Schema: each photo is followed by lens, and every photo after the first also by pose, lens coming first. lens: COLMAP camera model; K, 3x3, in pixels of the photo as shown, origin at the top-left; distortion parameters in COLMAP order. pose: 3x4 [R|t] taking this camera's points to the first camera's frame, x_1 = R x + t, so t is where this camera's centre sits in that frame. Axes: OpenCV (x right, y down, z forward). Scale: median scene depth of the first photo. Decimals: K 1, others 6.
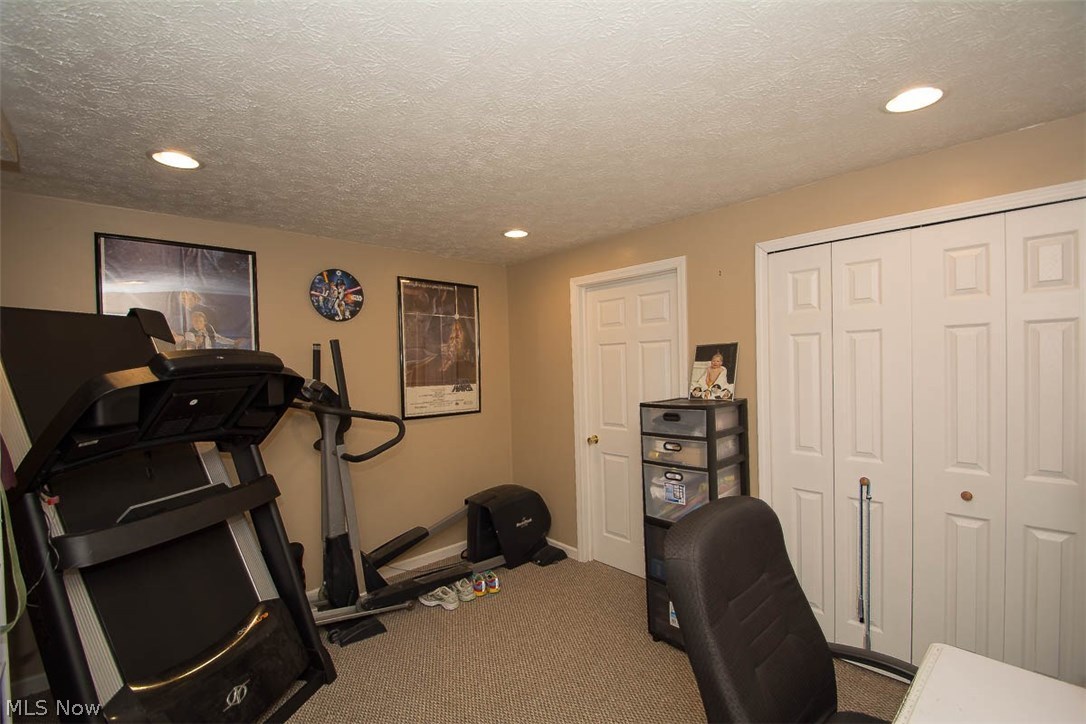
lens RADIAL K [[480.4, 0, 538.2], [0, 480.4, 376.9], [0, 0, 1]] dist [0.010394, -0.013115]
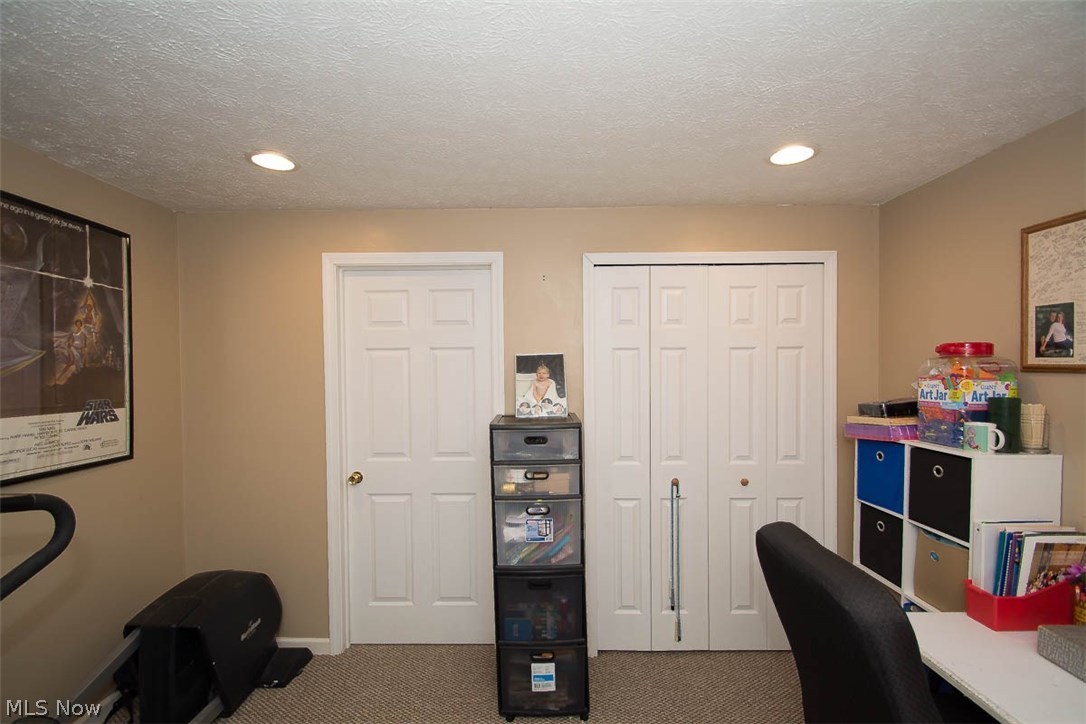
lens RADIAL K [[480.4, 0, 538.2], [0, 480.4, 376.9], [0, 0, 1]] dist [0.010394, -0.013115]
pose [[0.680890, 0.007812, 0.732344, -0.291780], [0.010360, 0.999740, -0.020297, -0.007270], [-0.732313, 0.021407, 0.680632, 0.371975]]
